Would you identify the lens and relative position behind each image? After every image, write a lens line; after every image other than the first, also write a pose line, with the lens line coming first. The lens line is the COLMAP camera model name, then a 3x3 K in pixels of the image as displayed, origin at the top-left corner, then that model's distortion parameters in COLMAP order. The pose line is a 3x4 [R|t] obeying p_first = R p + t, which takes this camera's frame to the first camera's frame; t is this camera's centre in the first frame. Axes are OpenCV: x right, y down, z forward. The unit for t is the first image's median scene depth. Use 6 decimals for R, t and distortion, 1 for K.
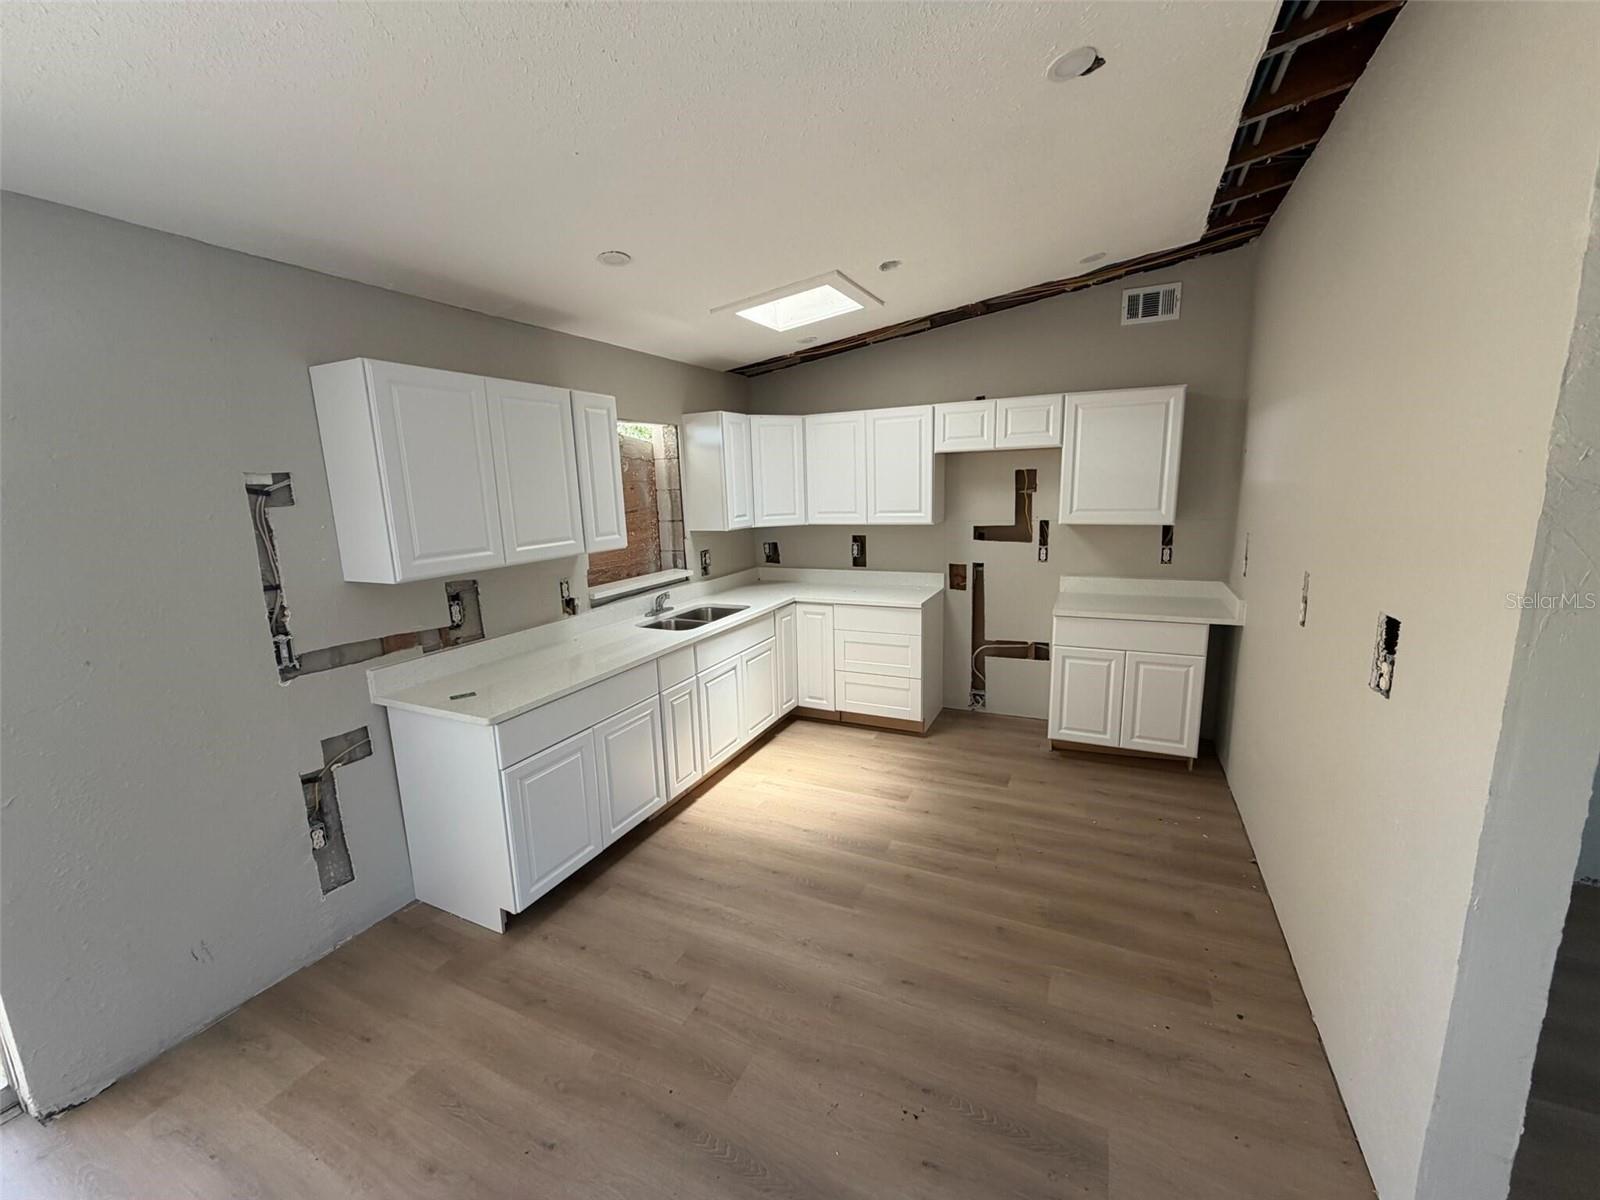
lens RADIAL K [[639.0, 0, 794.6], [0, 639.0, 601.7], [0, 0, 1]] dist [-0.000333, -0.000016]
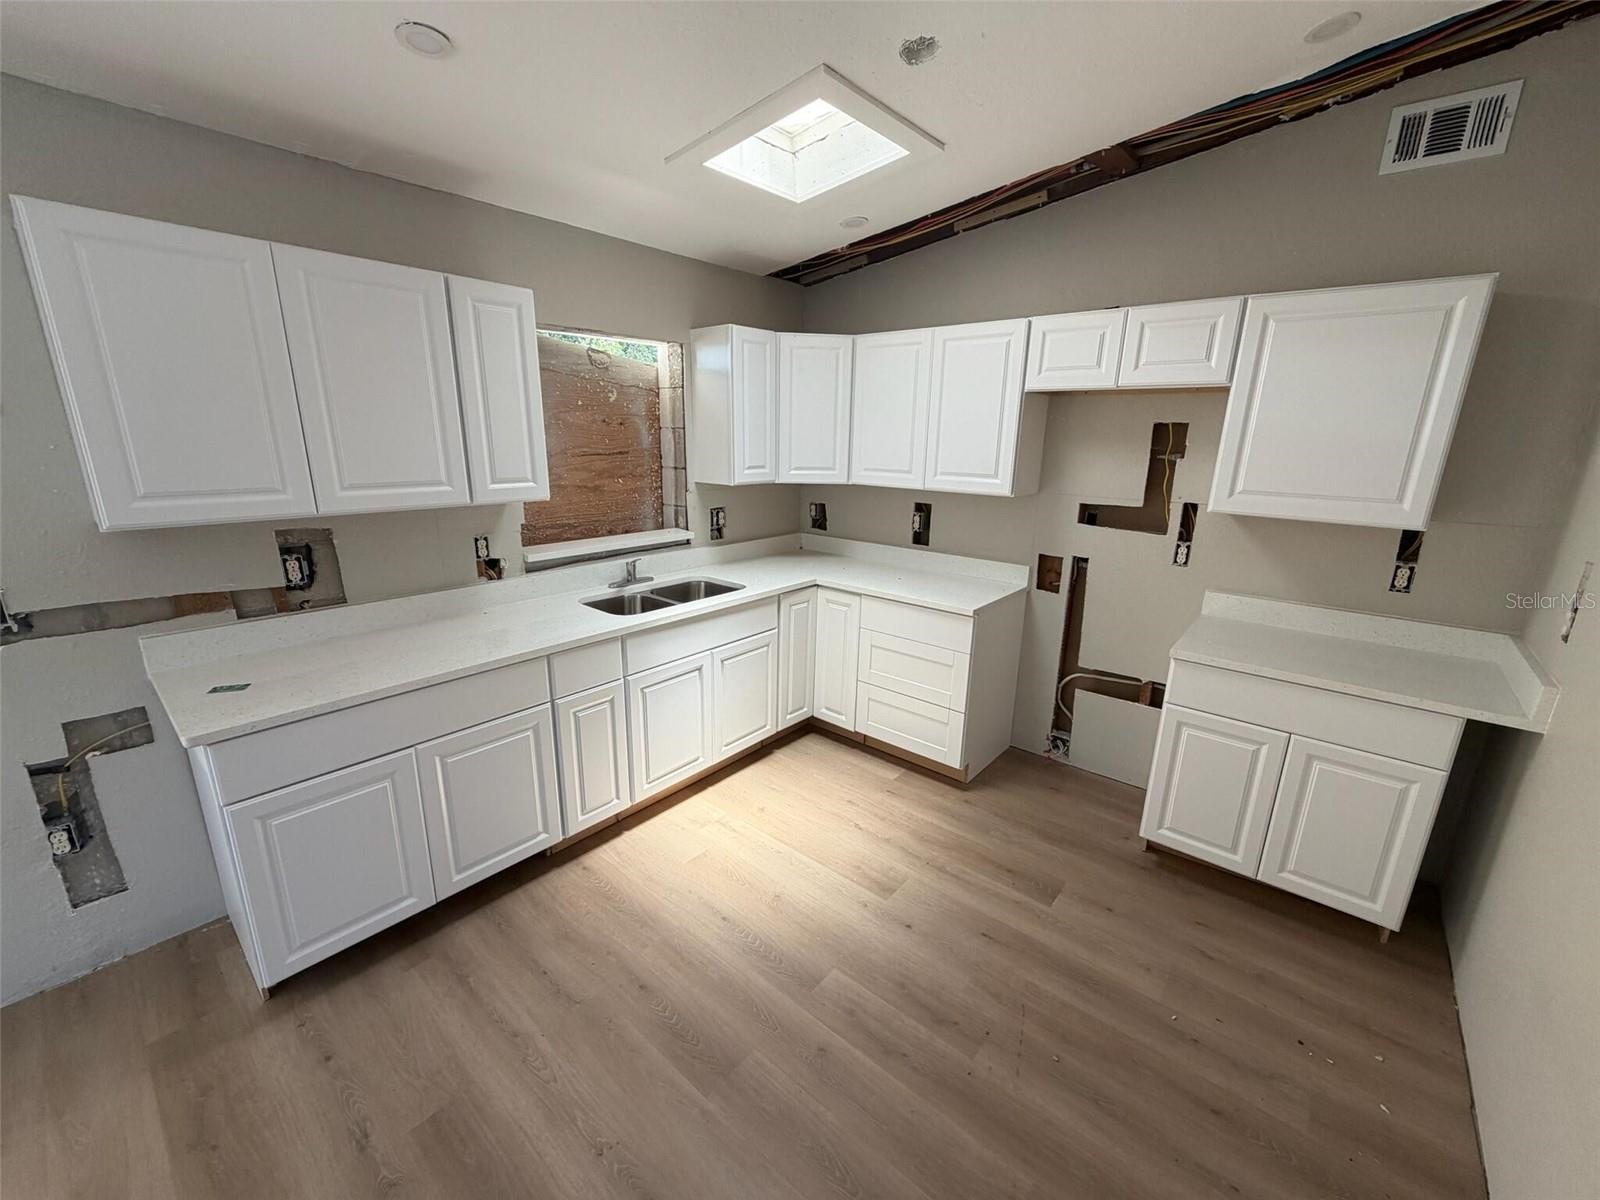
lens RADIAL K [[639.0, 0, 794.6], [0, 639.0, 601.7], [0, 0, 1]] dist [-0.000333, -0.000016]
pose [[0.965440, 0.112444, -0.235121, 0.195708], [-0.093991, 0.991649, 0.088305, -0.055905], [0.243087, -0.063154, 0.967946, 0.313214]]
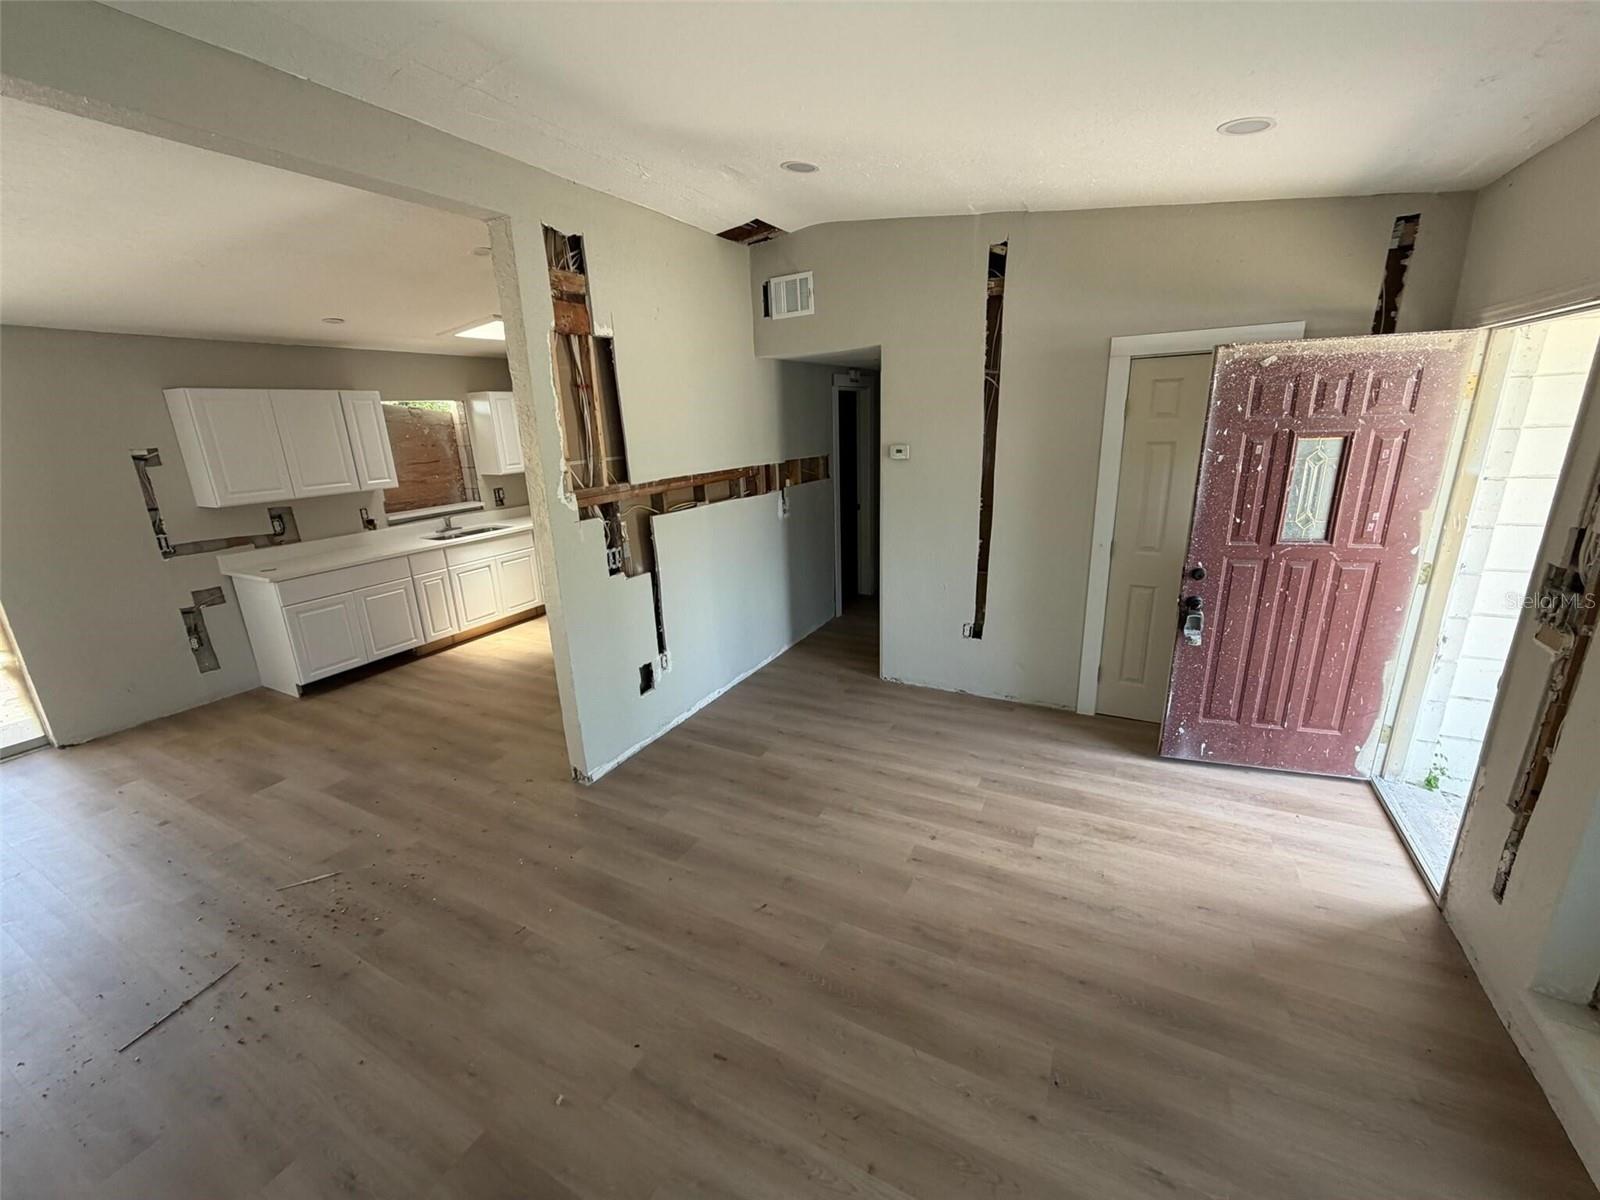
lens RADIAL K [[639.0, 0, 794.6], [0, 639.0, 601.7], [0, 0, 1]] dist [-0.000333, -0.000016]
pose [[0.999339, 0.007994, -0.035451, 0.737269], [-0.004393, 0.994924, 0.100529, 0.032978], [0.036074, -0.100307, 0.994302, -0.542291]]
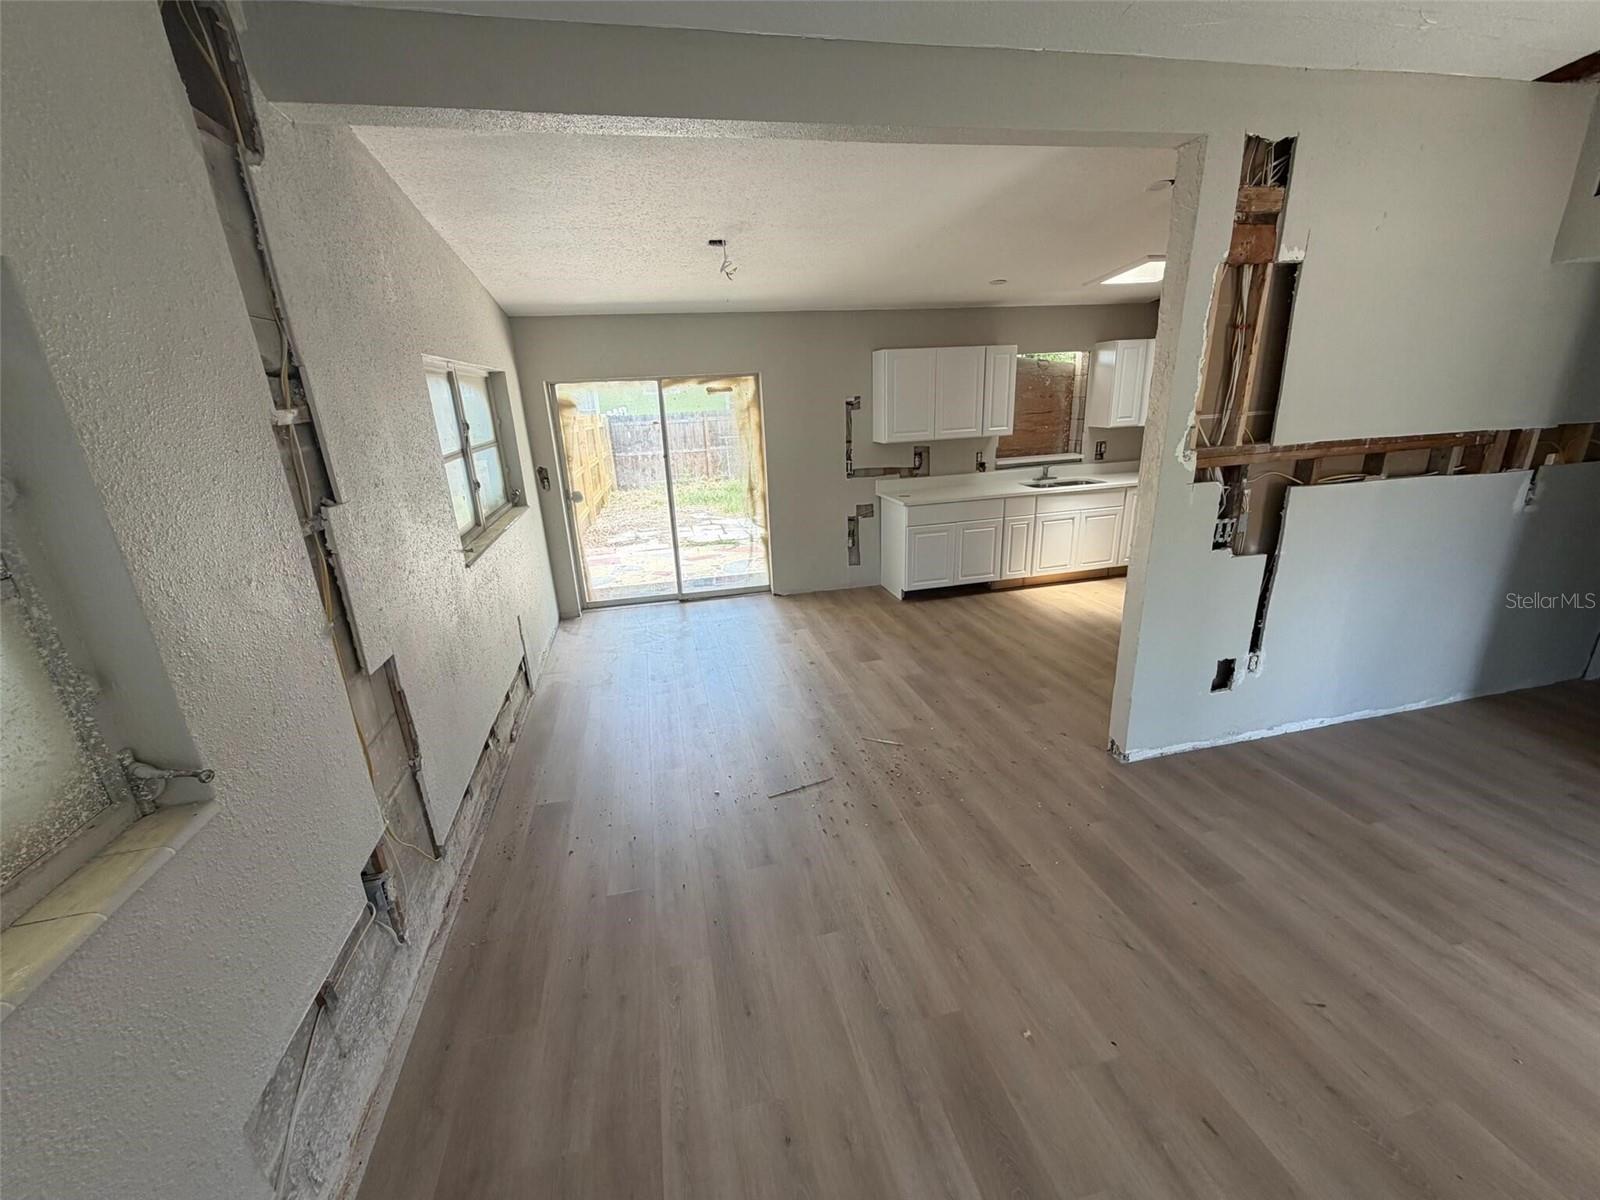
lens RADIAL K [[639.0, 0, 794.6], [0, 639.0, 601.7], [0, 0, 1]] dist [-0.000333, -0.000016]
pose [[0.626191, 0.246072, -0.739820, 0.720594], [-0.118150, 0.967879, 0.221924, 0.036584], [0.770666, -0.051557, 0.635151, -0.549588]]
